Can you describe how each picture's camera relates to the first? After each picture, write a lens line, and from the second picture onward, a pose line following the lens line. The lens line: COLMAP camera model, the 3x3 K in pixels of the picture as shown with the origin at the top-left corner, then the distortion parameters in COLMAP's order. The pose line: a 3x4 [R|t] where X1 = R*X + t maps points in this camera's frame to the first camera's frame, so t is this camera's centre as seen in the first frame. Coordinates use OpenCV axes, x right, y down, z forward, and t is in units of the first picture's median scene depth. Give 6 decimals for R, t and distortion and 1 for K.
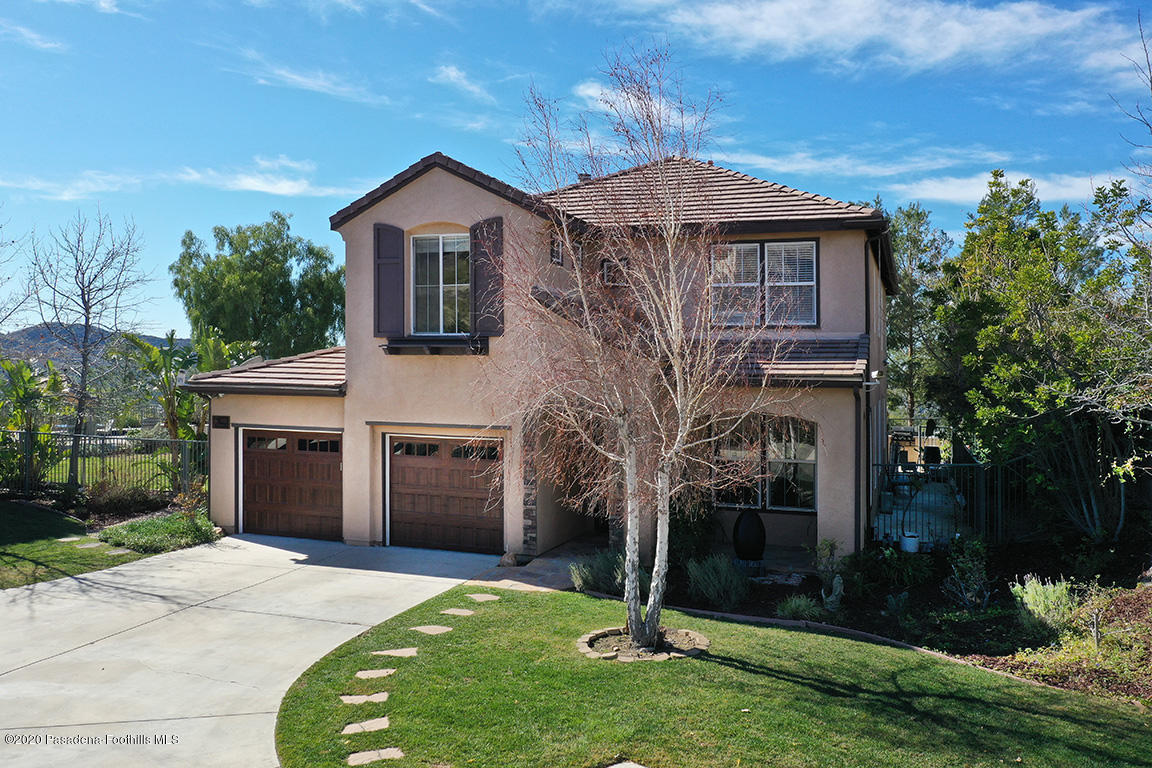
lens RADIAL K [[895.4, 0, 572.6], [0, 895.4, 368.6], [0, 0, 1]] dist [-0.006658, -0.000680]
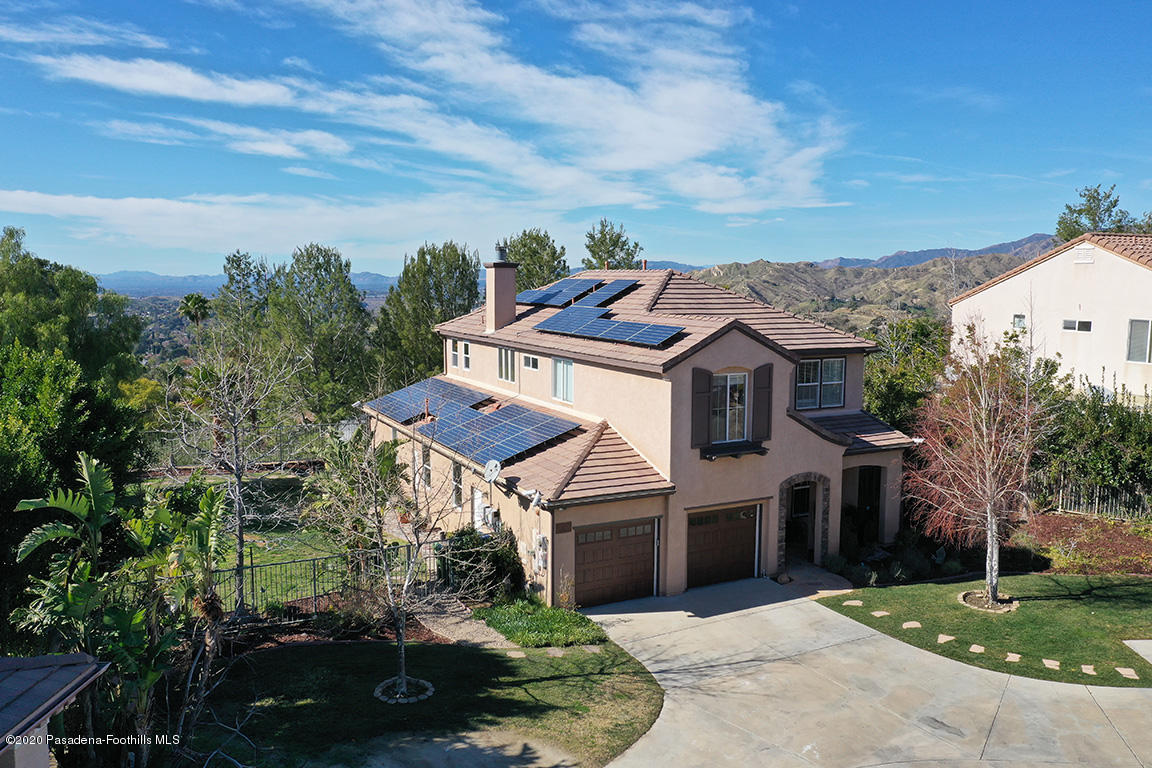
lens RADIAL K [[909.3, 0, 575.8], [0, 909.3, 387.9], [0, 0, 1]] dist [0.001565, 0.004128]
pose [[0.691612, -0.097787, 0.715619, -1.404881], [0.006705, 0.991619, 0.129021, -0.325580], [-0.722238, -0.084434, 0.686471, 0.167731]]
